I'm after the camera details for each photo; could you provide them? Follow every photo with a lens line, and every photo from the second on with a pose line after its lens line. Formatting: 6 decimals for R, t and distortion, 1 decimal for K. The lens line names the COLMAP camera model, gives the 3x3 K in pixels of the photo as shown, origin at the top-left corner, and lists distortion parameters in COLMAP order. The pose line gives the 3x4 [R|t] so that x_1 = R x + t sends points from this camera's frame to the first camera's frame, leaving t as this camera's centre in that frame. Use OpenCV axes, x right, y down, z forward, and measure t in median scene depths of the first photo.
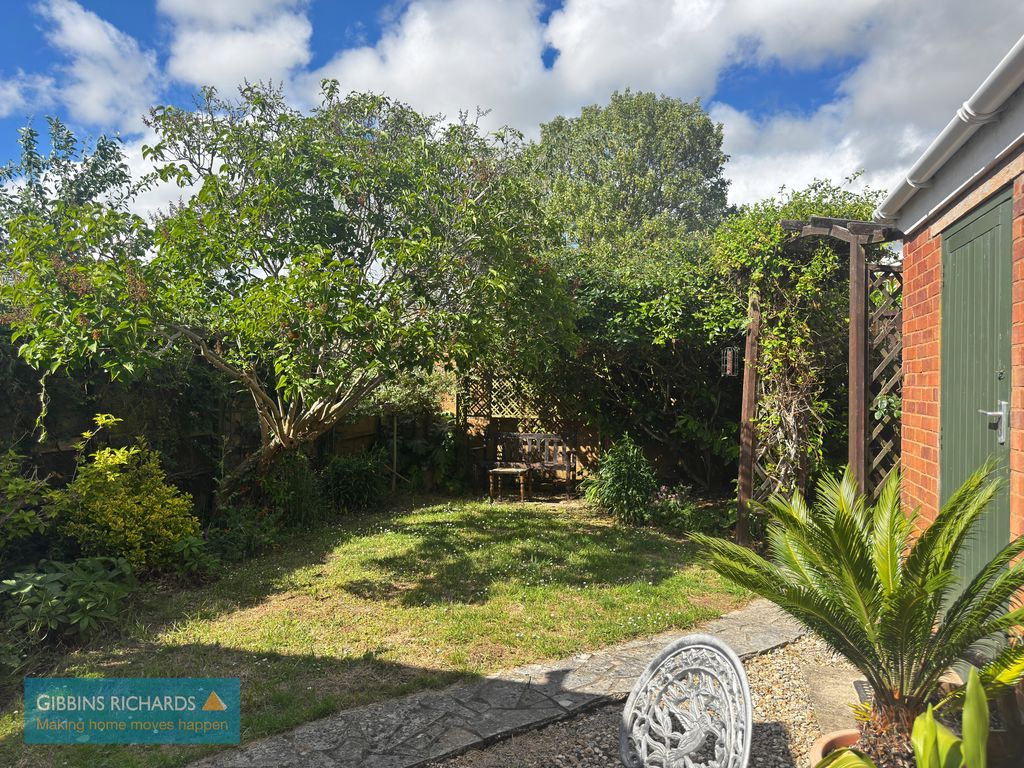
lens RADIAL K [[726.7, 0, 512.0], [0, 726.7, 384.0], [0, 0, 1]] dist [0.002353, -0.000270]
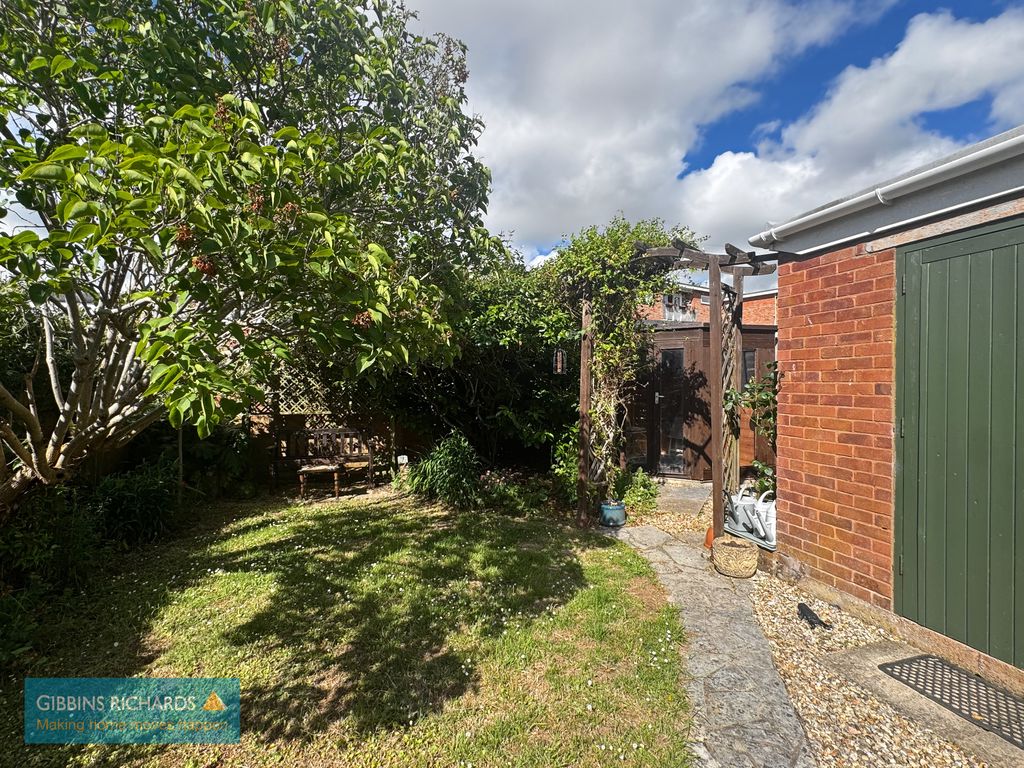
lens RADIAL K [[477.6, 0, 512.0], [0, 477.6, 384.0], [0, 0, 1]] dist [0.000580, -0.000588]
pose [[0.839025, -0.007704, 0.544038, -0.155193], [0.004235, 0.999962, 0.007629, -0.001272], [-0.544076, -0.004097, 0.839026, 0.338337]]
